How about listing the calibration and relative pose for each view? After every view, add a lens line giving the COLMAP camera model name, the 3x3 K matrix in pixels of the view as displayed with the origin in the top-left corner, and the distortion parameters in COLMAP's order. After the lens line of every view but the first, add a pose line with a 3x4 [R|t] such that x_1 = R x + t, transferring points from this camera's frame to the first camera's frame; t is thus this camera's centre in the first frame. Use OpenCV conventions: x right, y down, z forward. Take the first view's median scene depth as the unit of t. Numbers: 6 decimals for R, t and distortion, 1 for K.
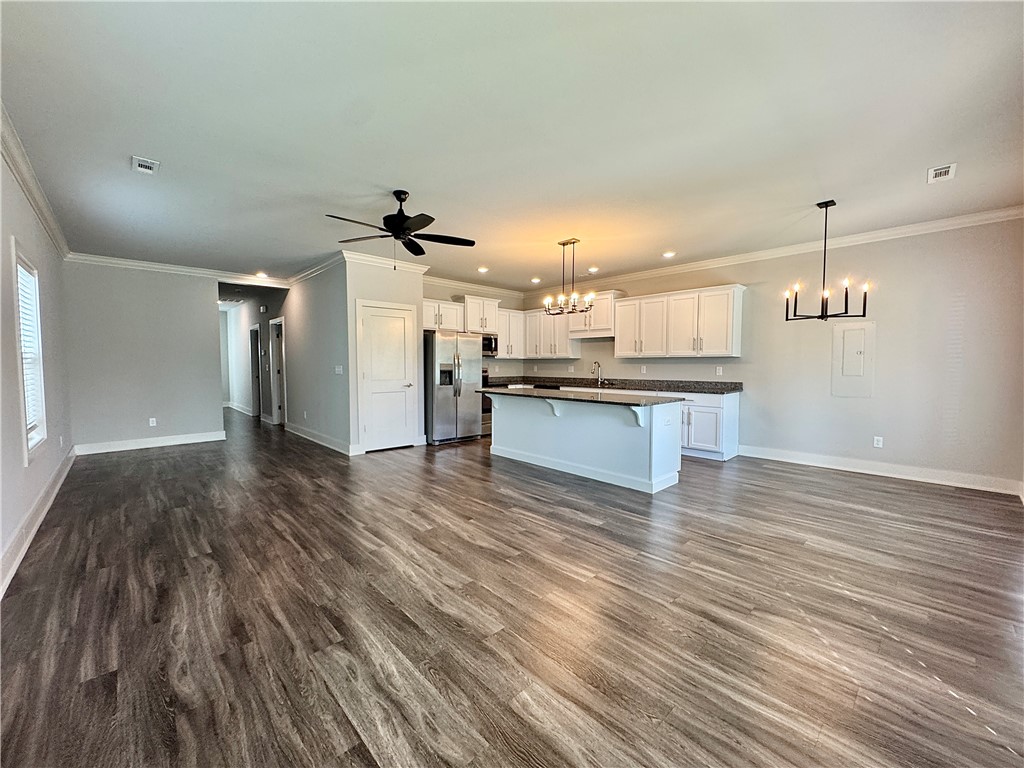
lens RADIAL K [[409.2, 0, 511.0], [0, 409.2, 385.3], [0, 0, 1]] dist [-0.003535, 0.000226]
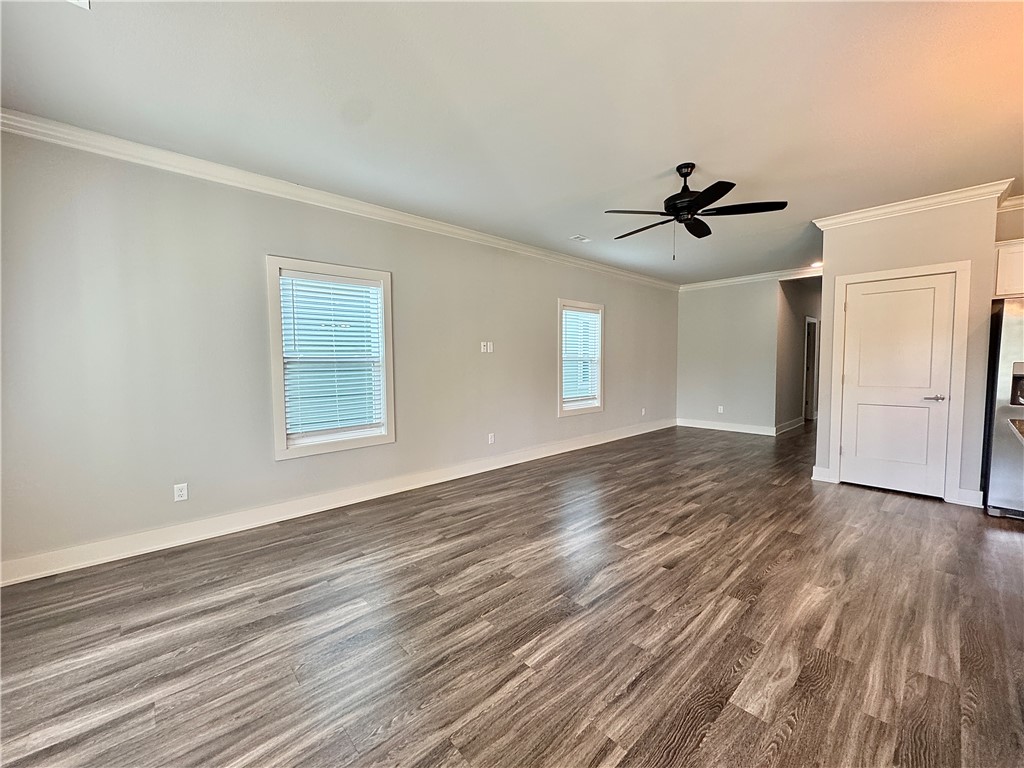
lens RADIAL K [[409.2, 0, 511.0], [0, 409.2, 385.3], [0, 0, 1]] dist [-0.003535, 0.000226]
pose [[-0.016008, 0.056652, -0.998266, 0.712634], [-0.045484, 0.997319, 0.057328, -0.050283], [0.998837, 0.046323, -0.013388, 0.764920]]
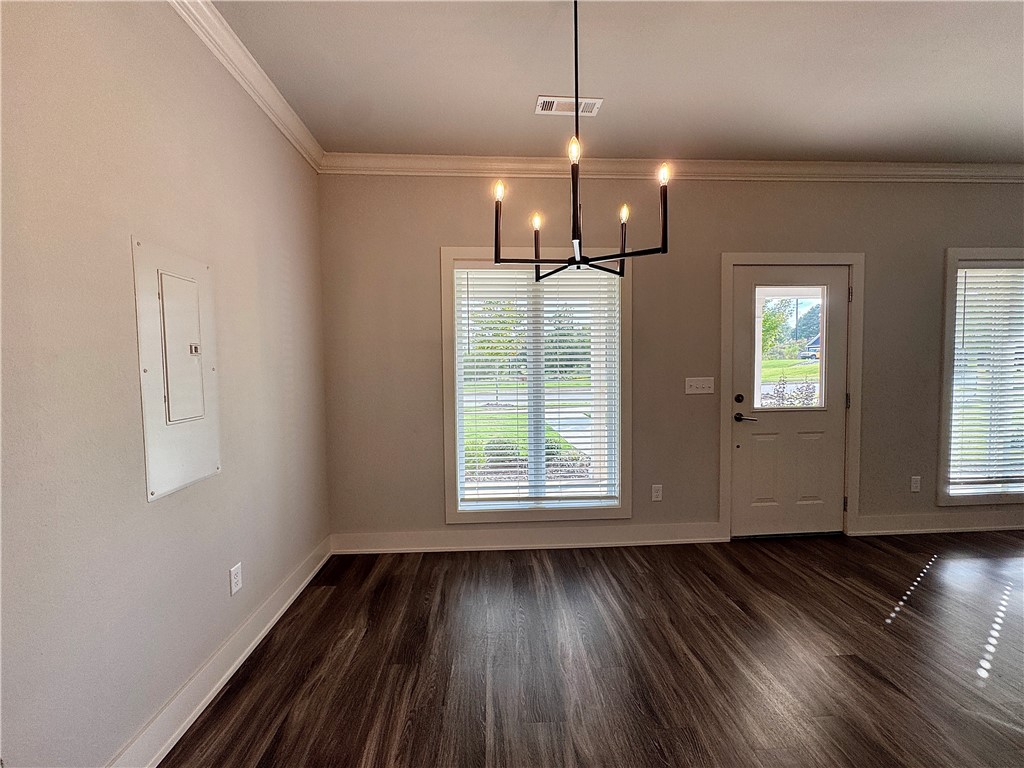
lens RADIAL K [[409.2, 0, 511.0], [0, 409.2, 385.3], [0, 0, 1]] dist [-0.003535, 0.000226]
pose [[-0.764414, -0.019308, 0.644436, 0.683660], [0.045486, 0.995446, 0.083779, -0.098624], [-0.643119, 0.093354, -0.760055, 1.683922]]
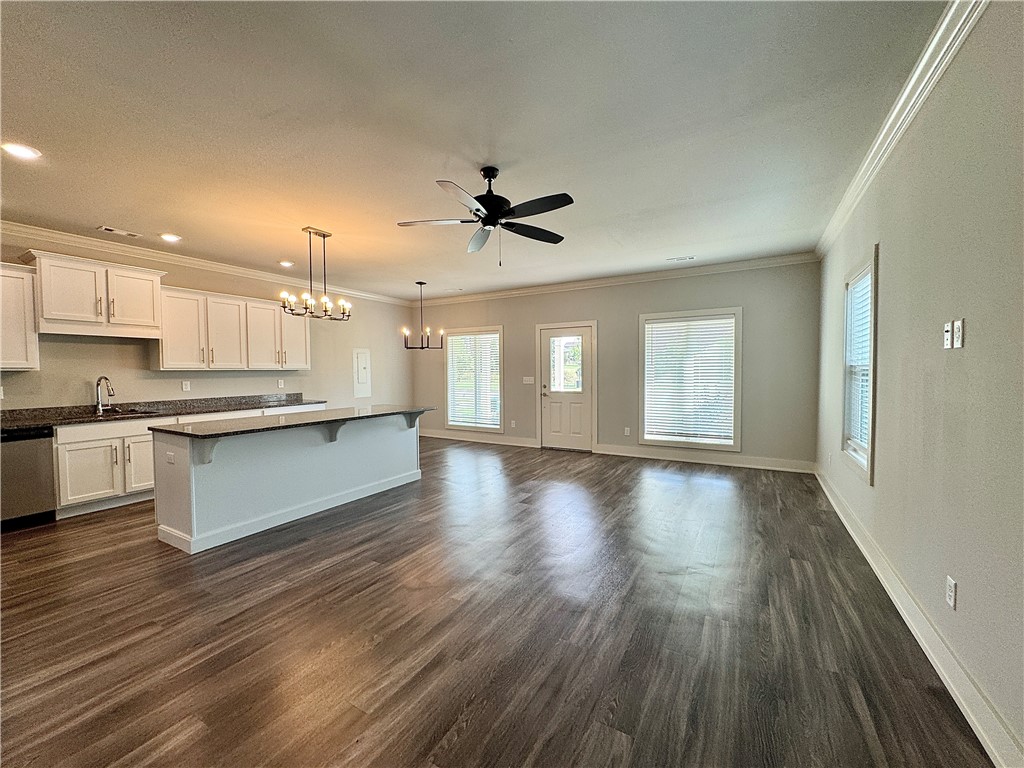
lens RADIAL K [[409.2, 0, 511.0], [0, 409.2, 385.3], [0, 0, 1]] dist [-0.003535, 0.000226]
pose [[-0.281411, -0.034235, 0.958977, -1.235670], [0.059311, 0.996832, 0.052992, -0.097357], [-0.957753, 0.071791, -0.278489, 1.396271]]
